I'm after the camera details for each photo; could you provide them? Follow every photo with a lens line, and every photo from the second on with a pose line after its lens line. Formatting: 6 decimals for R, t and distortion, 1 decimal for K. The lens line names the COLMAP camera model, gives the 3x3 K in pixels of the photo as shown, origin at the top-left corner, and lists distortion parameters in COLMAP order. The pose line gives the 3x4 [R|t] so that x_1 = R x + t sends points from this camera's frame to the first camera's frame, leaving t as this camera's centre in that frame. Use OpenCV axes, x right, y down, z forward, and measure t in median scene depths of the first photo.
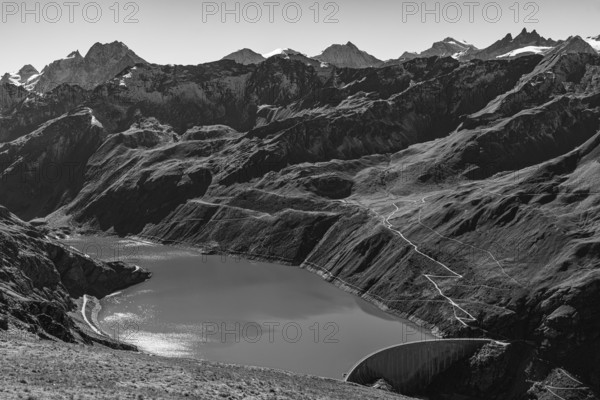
lens RADIAL K [[854.2, 0, 300.0], [0, 854.2, 200.0], [0, 0, 1]] dist [0.019203, -0.002784]
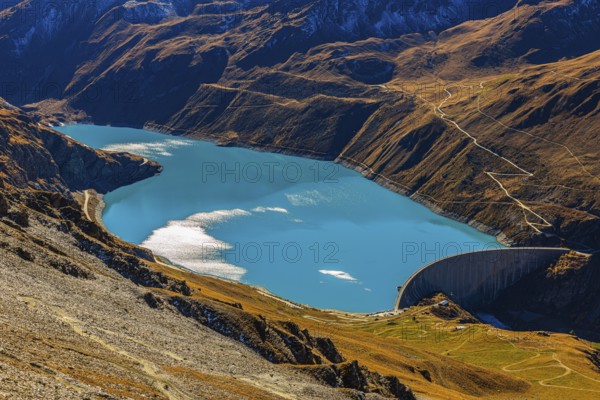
lens RADIAL K [[947.7, 0, 300.0], [0, 947.7, 200.0], [0, 0, 1]] dist [-0.000182, -0.018581]
pose [[0.999812, 0.014136, -0.013255, -0.019918], [-0.012531, 0.993380, 0.114186, 0.007431], [0.014781, -0.113998, 0.993371, 0.046553]]
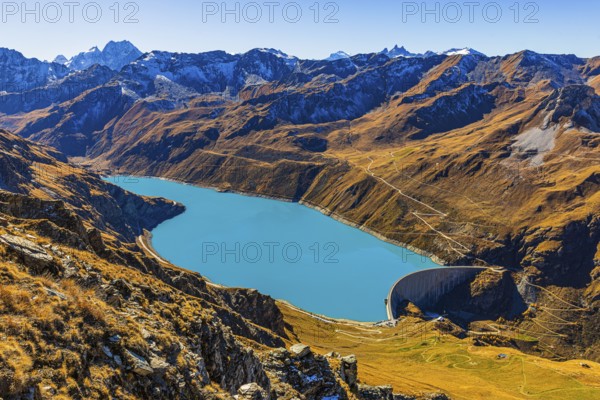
lens RADIAL K [[533.3, 0, 300.0], [0, 533.3, 200.0], [0, 0, 1]] dist [0.016026, -0.004259]
pose [[0.992968, 0.011820, 0.117793, -0.090149], [-0.021908, 0.996163, 0.084725, 0.002828], [-0.116339, -0.086710, 0.989417, 0.168901]]
